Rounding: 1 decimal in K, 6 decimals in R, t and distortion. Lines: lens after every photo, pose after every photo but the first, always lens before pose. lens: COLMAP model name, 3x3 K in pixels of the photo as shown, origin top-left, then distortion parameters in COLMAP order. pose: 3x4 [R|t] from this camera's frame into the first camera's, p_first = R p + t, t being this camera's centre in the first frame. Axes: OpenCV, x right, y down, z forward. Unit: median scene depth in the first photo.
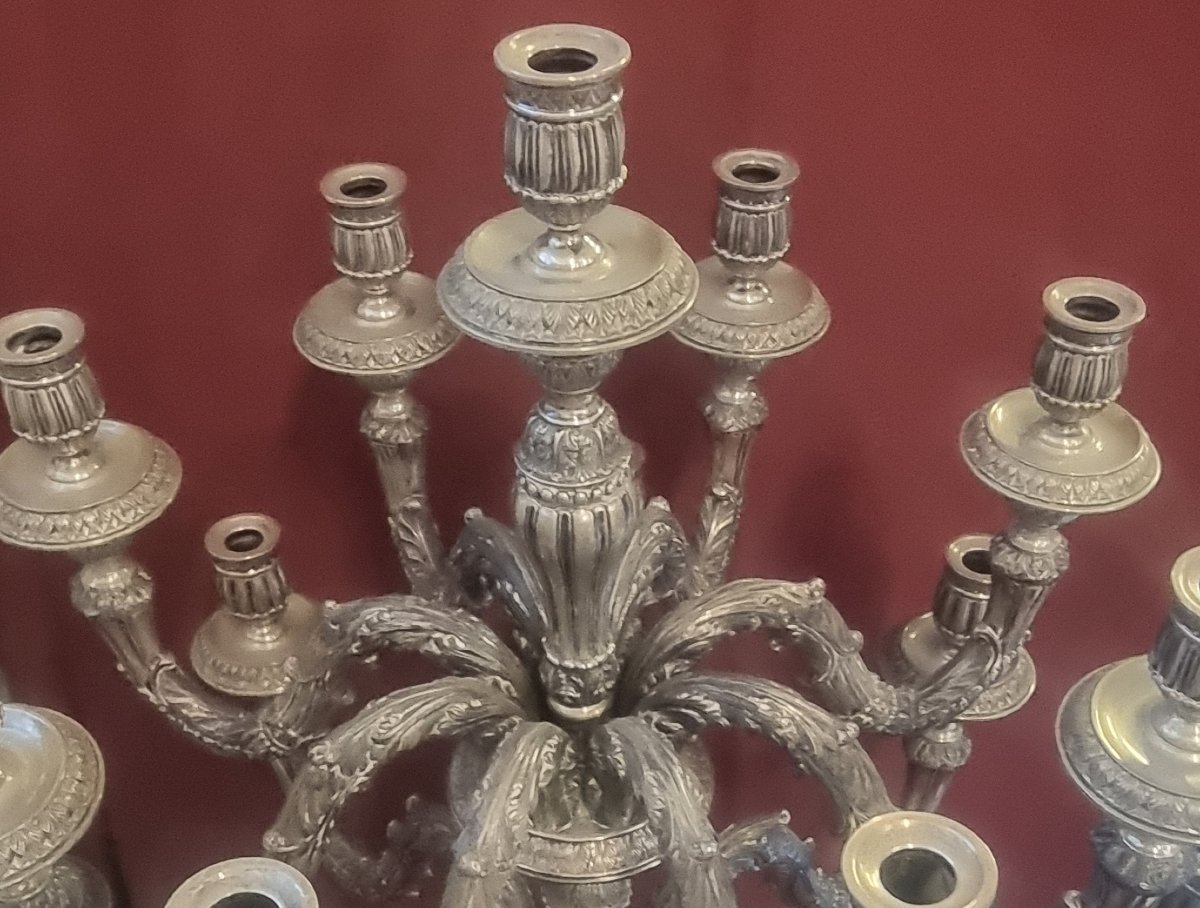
lens RADIAL K [[698.0, 0, 600.0], [0, 698.0, 454.0], [0, 0, 1]] dist [0.001289, -0.000631]
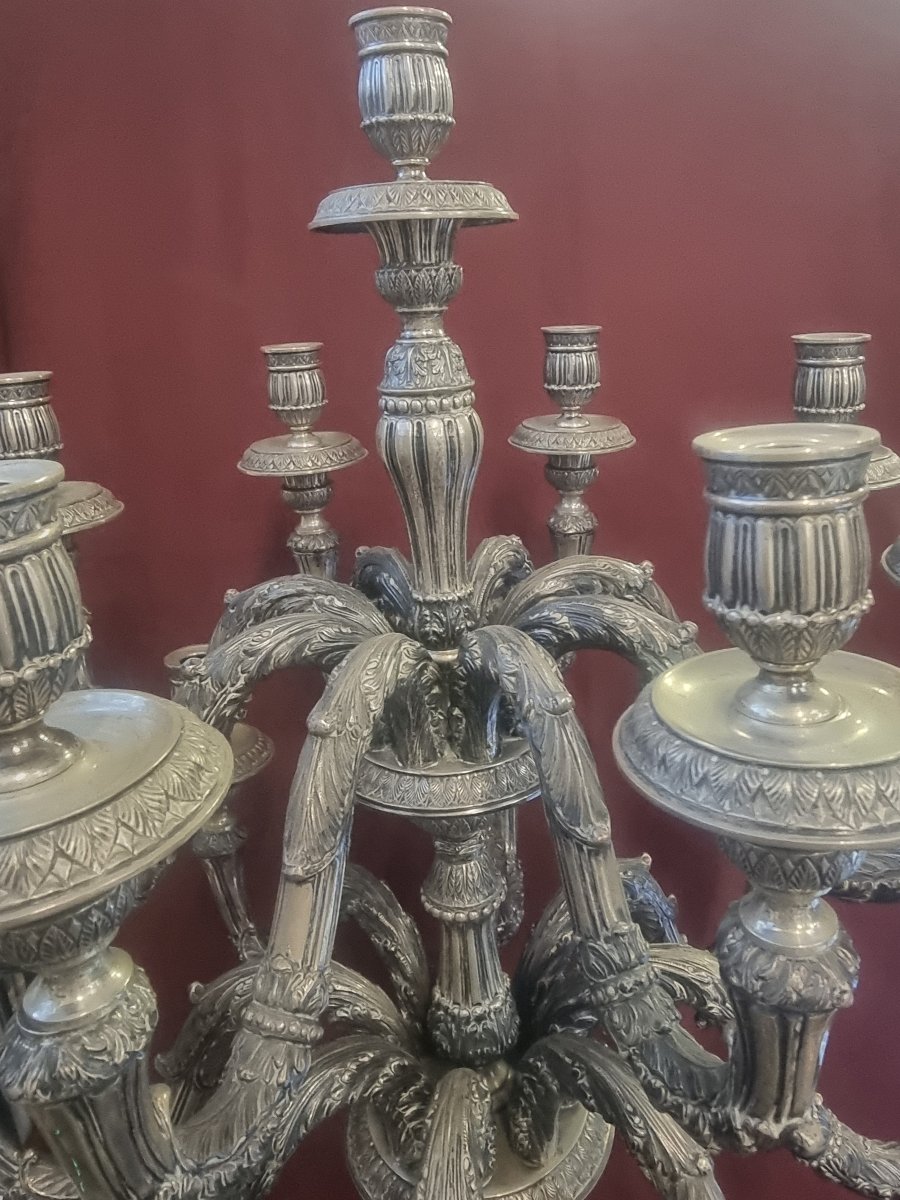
lens RADIAL K [[481.4, 0, 491.8], [0, 481.4, 599.9], [0, 0, 1]] dist [0.000541, -0.000015]
pose [[0.999094, -0.041652, 0.008773, 0.044763], [0.042546, 0.970797, -0.236101, 0.491020], [0.001318, 0.236260, 0.971689, 0.254136]]
